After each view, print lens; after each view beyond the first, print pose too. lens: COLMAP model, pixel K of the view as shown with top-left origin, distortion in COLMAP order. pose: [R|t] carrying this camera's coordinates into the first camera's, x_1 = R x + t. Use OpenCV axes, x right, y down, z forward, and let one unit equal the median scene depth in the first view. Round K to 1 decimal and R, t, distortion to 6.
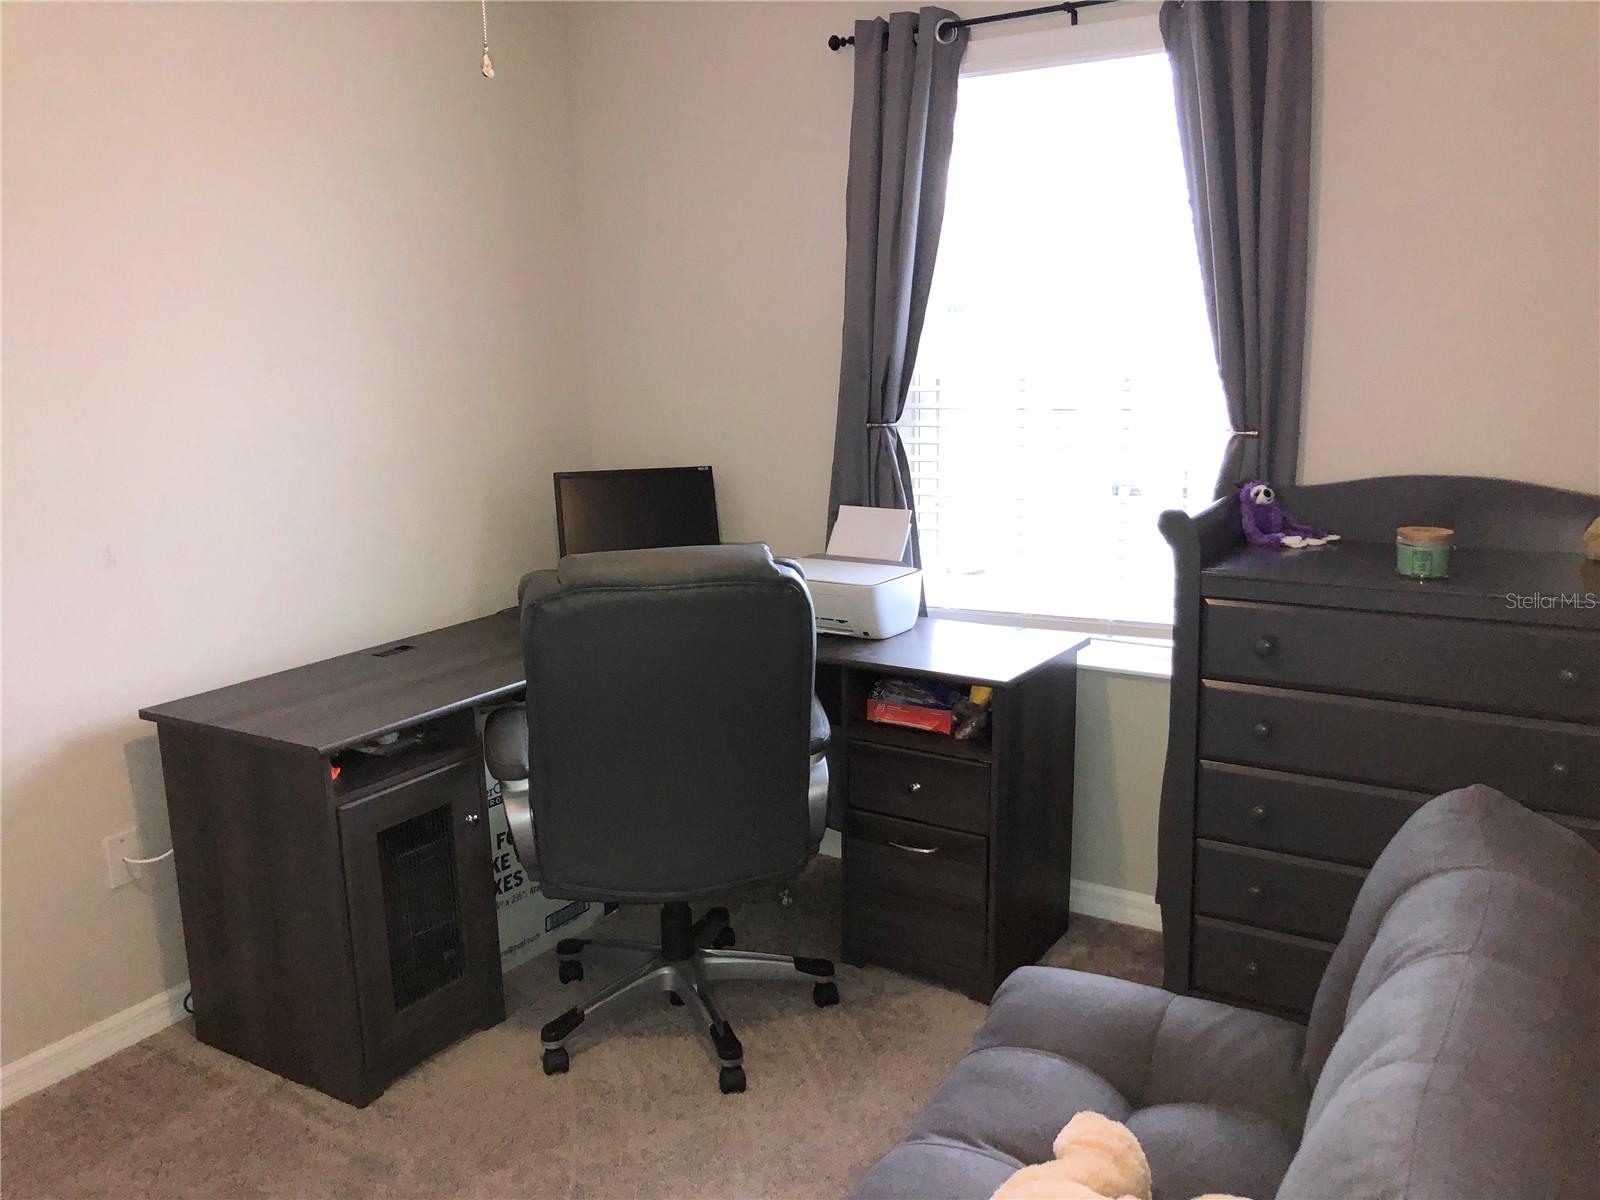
lens RADIAL K [[1303.8, 0, 800.0], [0, 1303.8, 600.0], [0, 0, 1]] dist [0.273389, -0.583795]
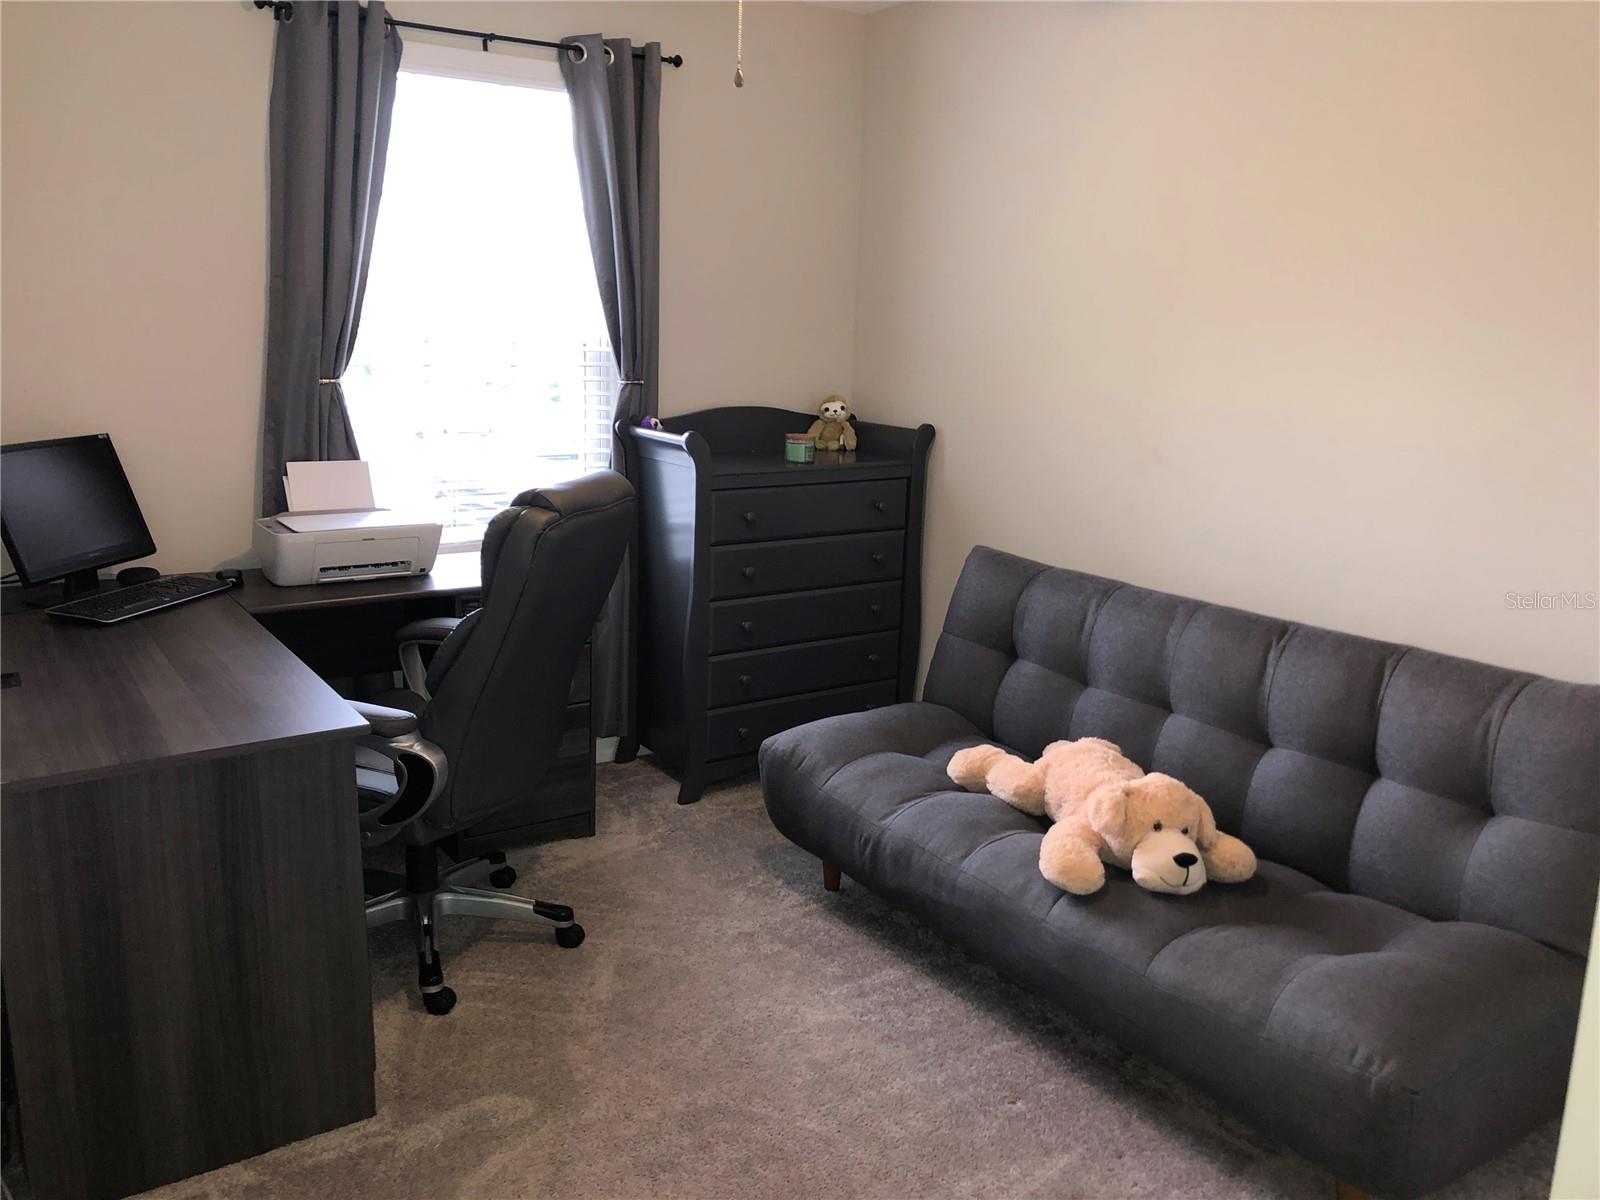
lens RADIAL K [[1303.8, 0, 800.0], [0, 1303.8, 600.0], [0, 0, 1]] dist [0.273389, -0.583795]
pose [[0.411751, -0.163684, 0.896476, -0.830410], [0.157133, 0.981755, 0.107084, -0.019750], [-0.897647, 0.096774, 0.429958, 0.252732]]
